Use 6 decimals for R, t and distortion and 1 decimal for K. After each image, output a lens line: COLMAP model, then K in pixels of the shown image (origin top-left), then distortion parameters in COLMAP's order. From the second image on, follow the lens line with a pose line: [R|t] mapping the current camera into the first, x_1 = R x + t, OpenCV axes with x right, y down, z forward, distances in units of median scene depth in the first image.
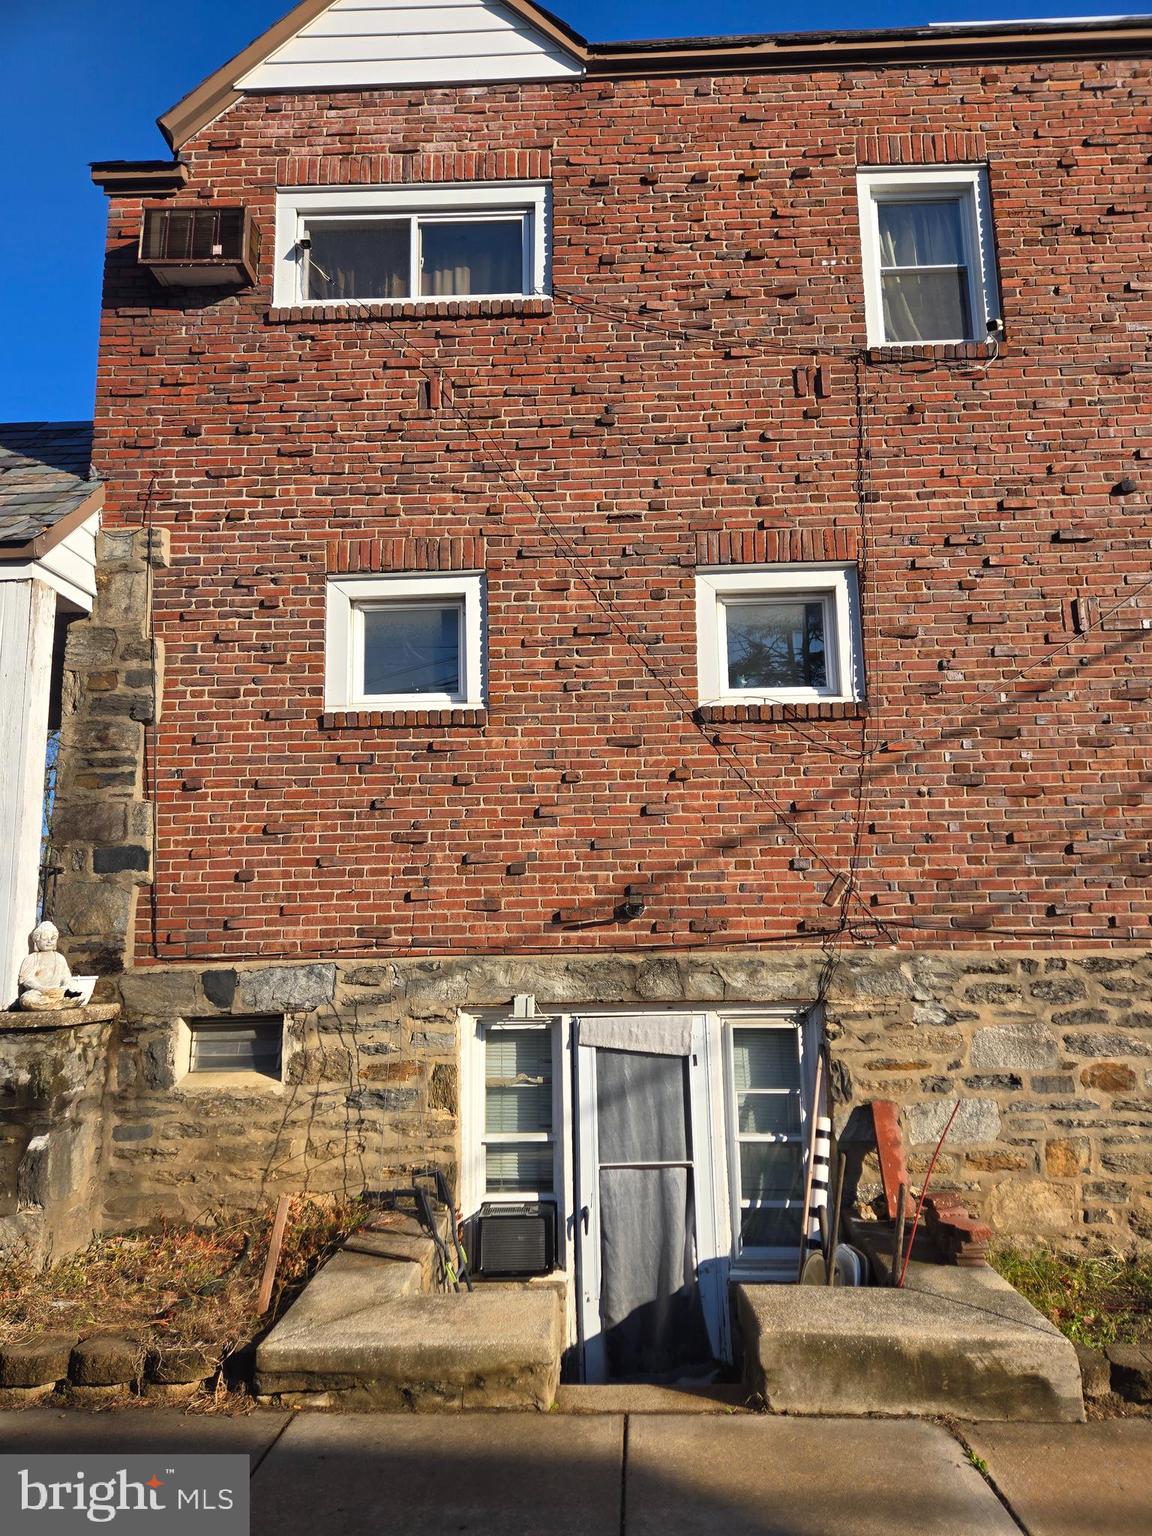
lens RADIAL K [[1011.4, 0, 580.1], [0, 1011.4, 783.8], [0, 0, 1]] dist [0.087229, -0.074707]
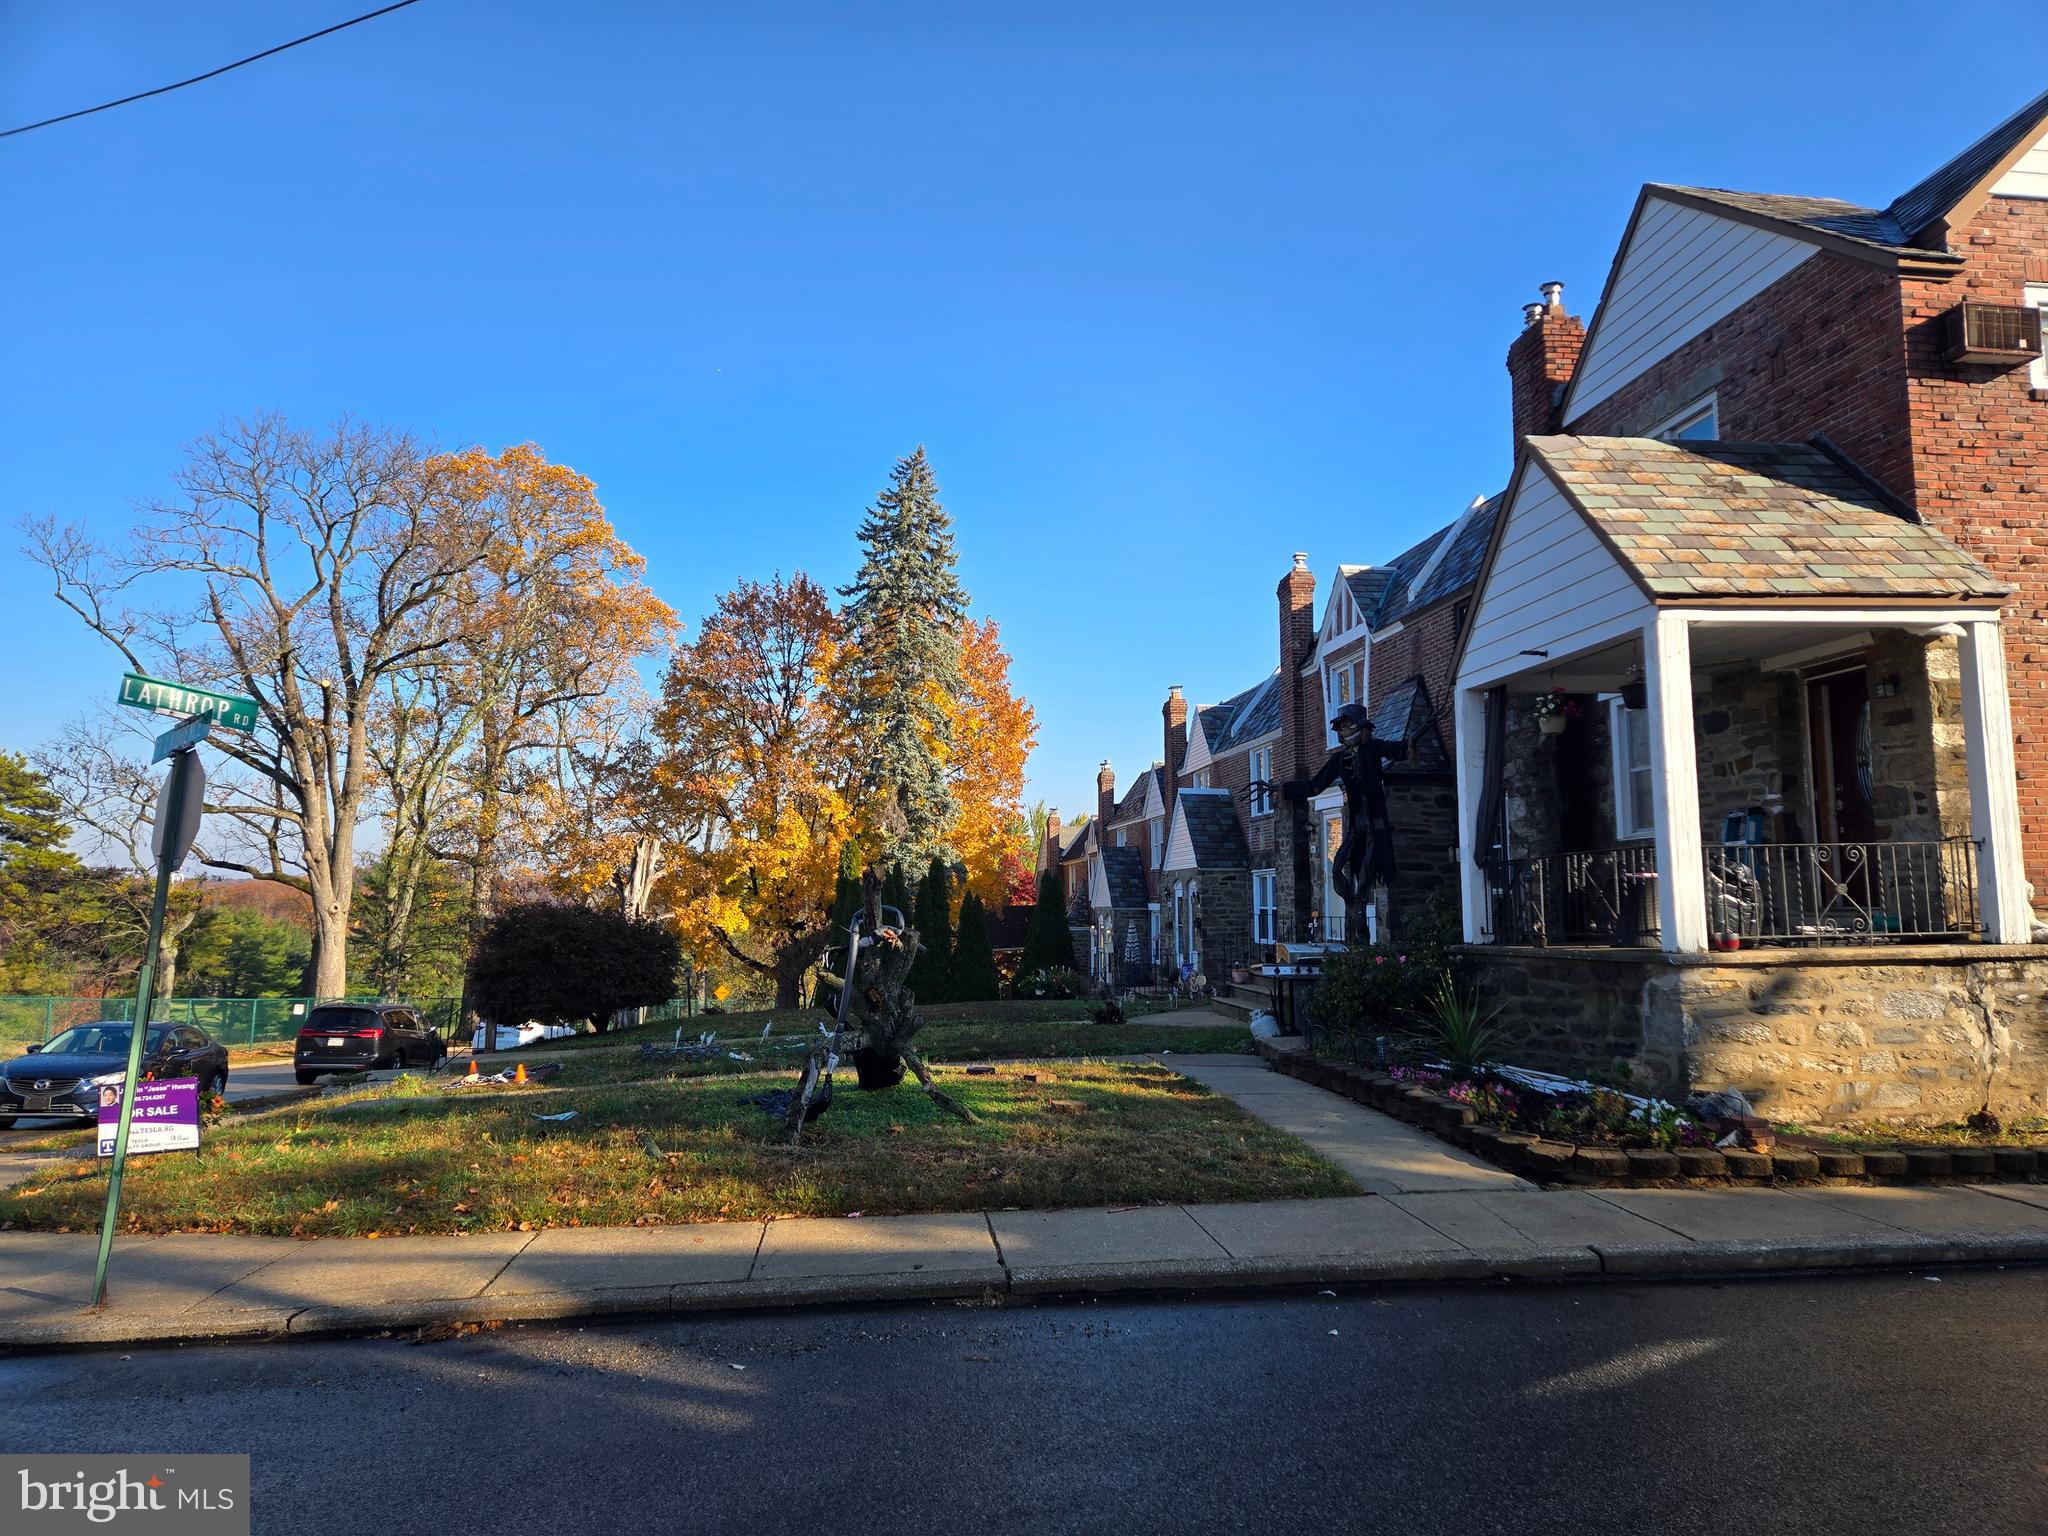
lens RADIAL K [[1341.8, 0, 1052.0], [0, 1341.8, 758.9], [0, 0, 1]] dist [0.097531, -0.087019]
pose [[0.987623, 0.033394, 0.153253, -1.950756], [-0.044012, 0.996821, 0.066418, -0.085113], [-0.150548, -0.072341, 0.985952, -0.558152]]
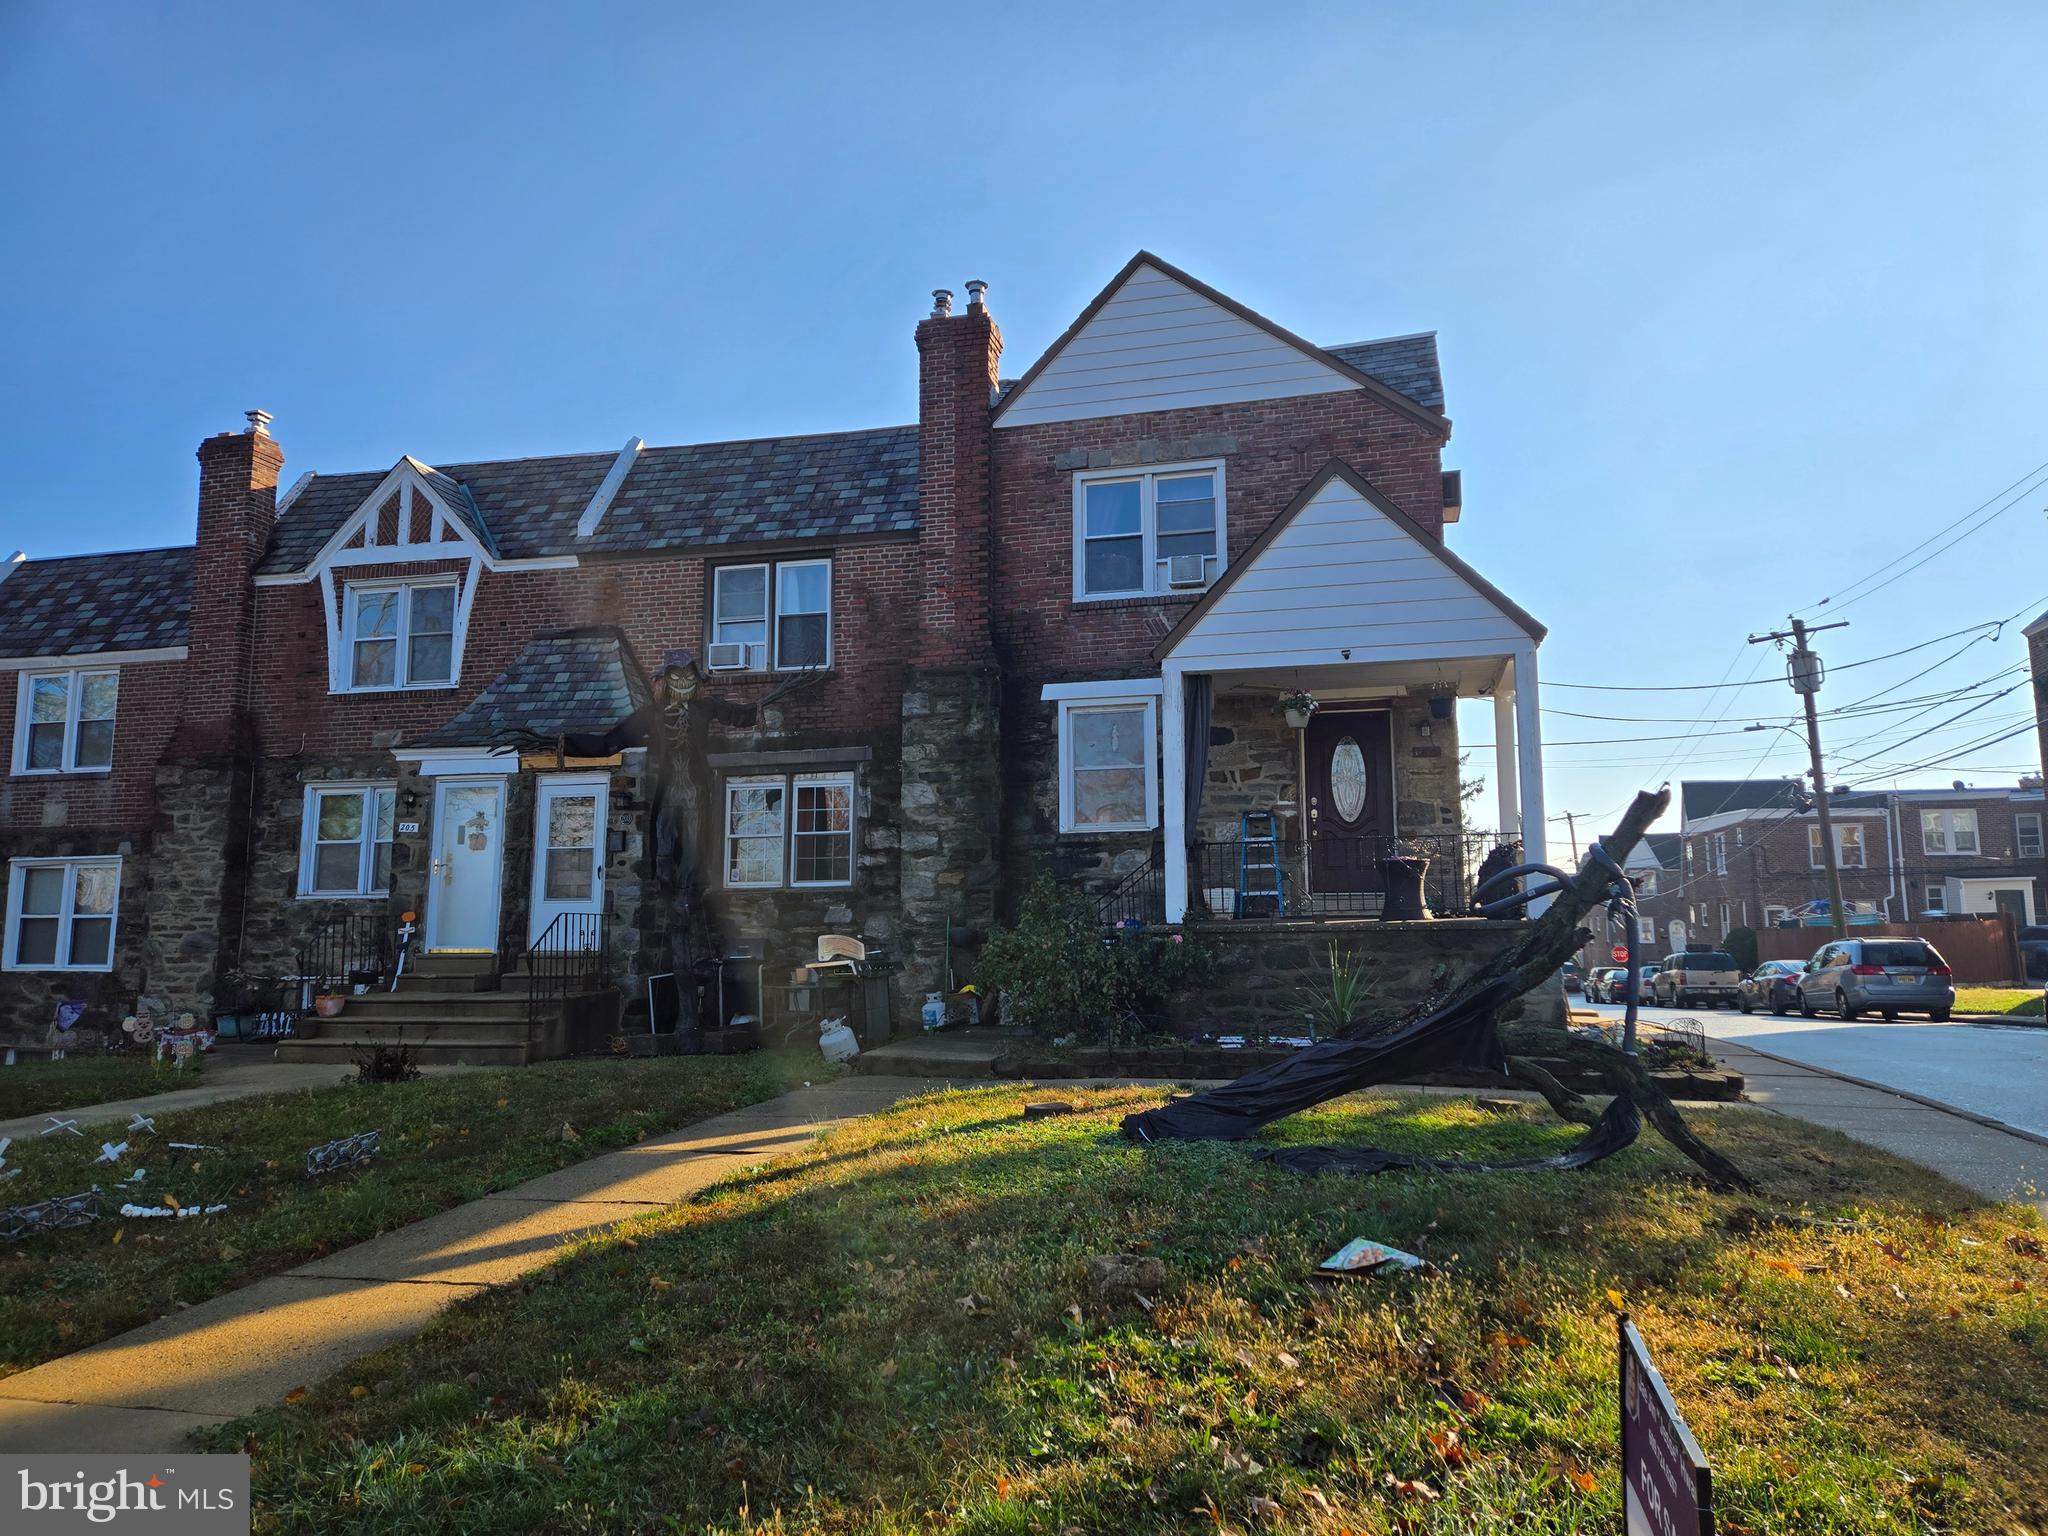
lens RADIAL K [[1341.8, 0, 1052.0], [0, 1341.8, 758.9], [0, 0, 1]] dist [0.097531, -0.087019]
pose [[0.224566, 0.143757, 0.963797, -3.092047], [-0.173485, 0.979156, -0.105625, 0.327739], [-0.958891, -0.143485, 0.244825, 1.161143]]
